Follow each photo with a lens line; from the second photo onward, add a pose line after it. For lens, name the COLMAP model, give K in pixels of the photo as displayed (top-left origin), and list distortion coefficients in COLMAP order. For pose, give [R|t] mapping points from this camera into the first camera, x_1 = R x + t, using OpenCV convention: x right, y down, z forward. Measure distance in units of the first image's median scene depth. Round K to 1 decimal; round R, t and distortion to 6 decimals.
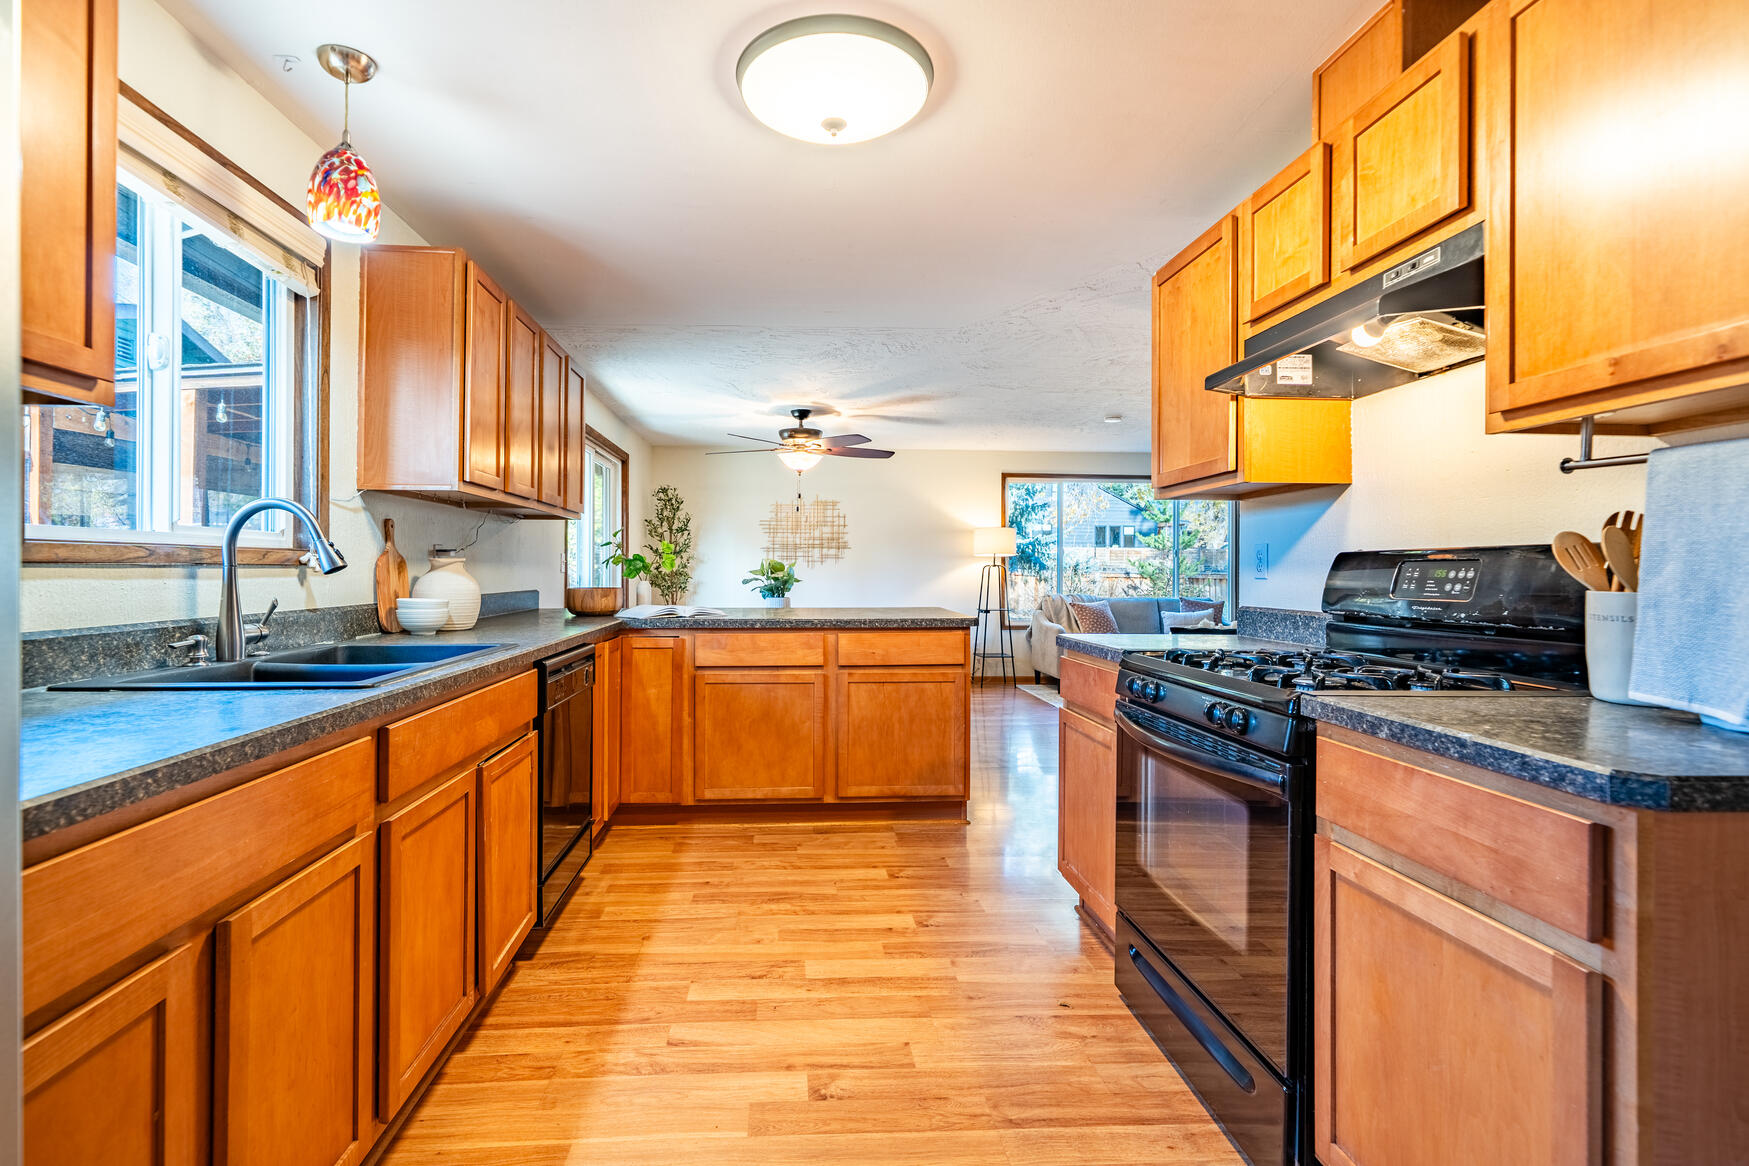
lens RADIAL K [[816.8, 0, 838.9], [0, 816.8, 565.7], [0, 0, 1]] dist [0.002295, 0.000634]
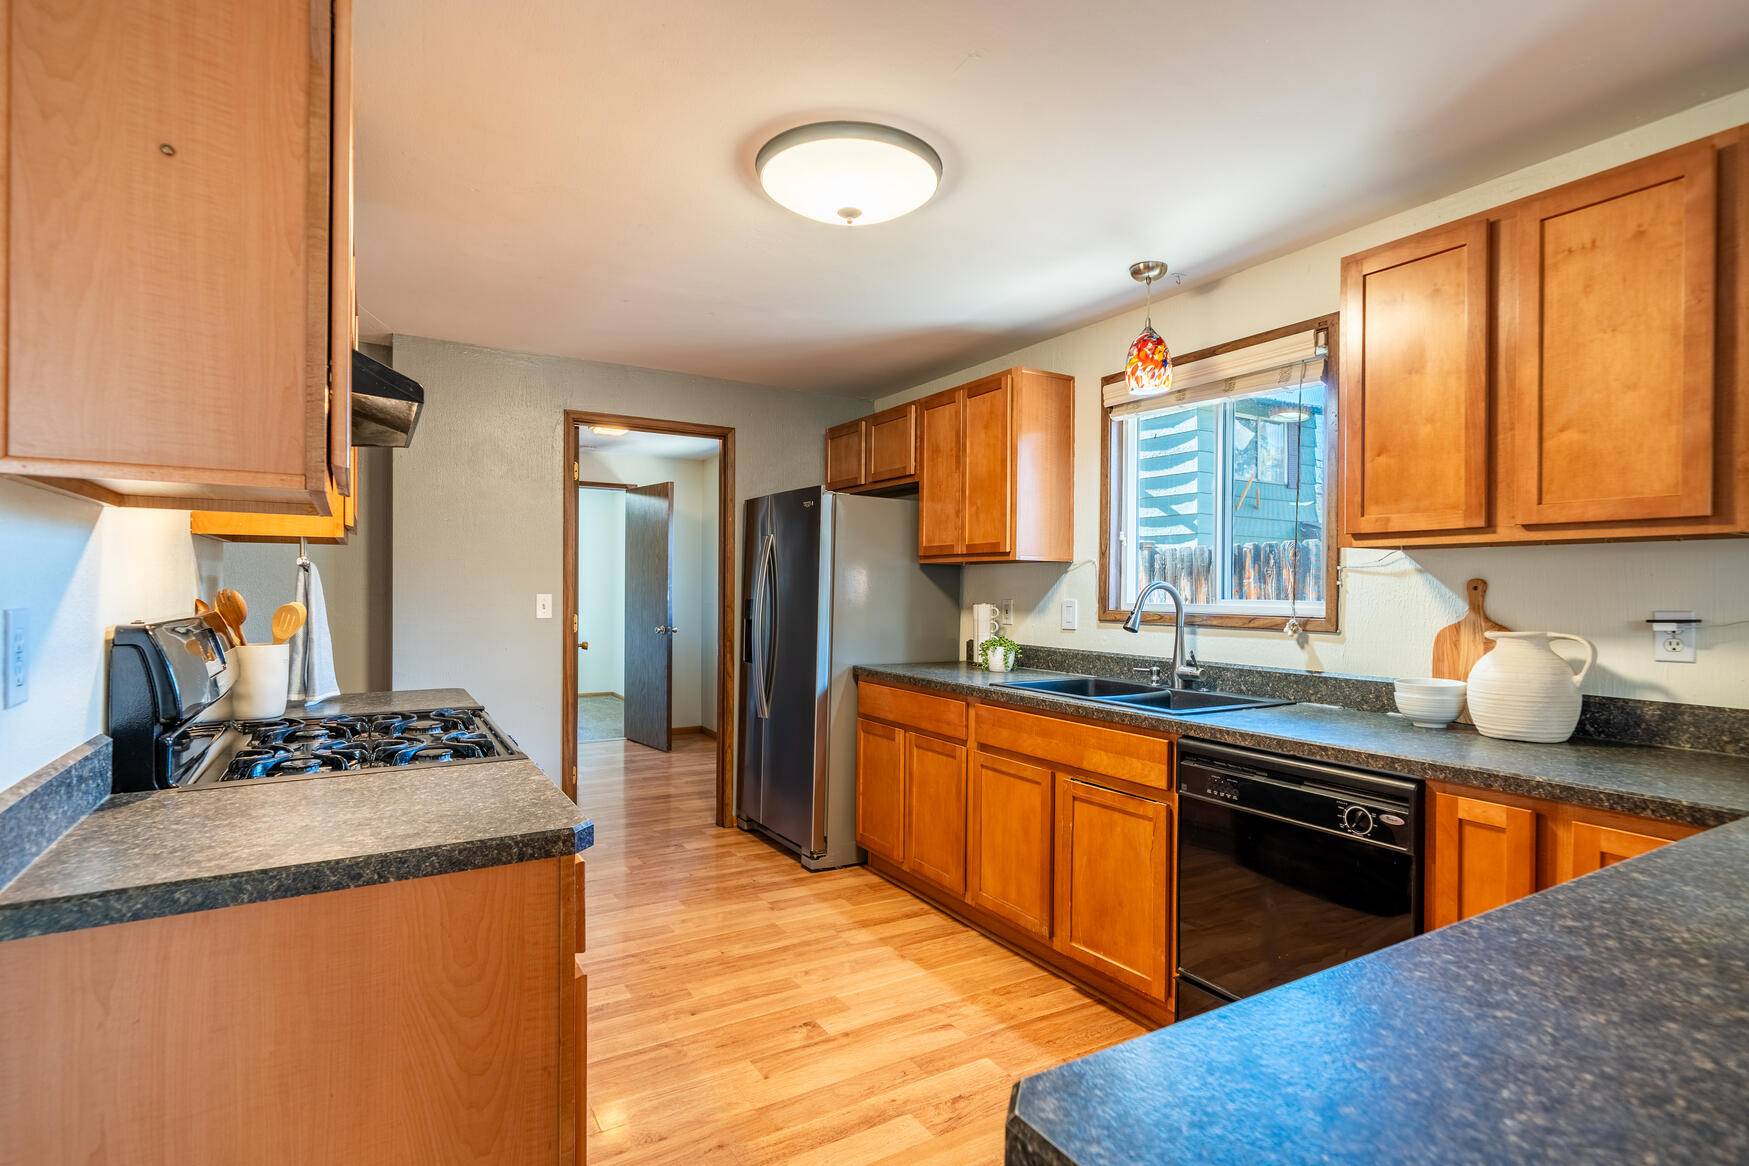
lens RADIAL K [[862.7, 0, 864.2], [0, 862.7, 590.5], [0, 0, 1]] dist [-0.000070, 0.000585]
pose [[-0.893835, -0.010035, -0.448284, 0.418193], [-0.009185, 0.999950, -0.004070, -0.045566], [0.448302, 0.000480, -0.893882, 1.793611]]
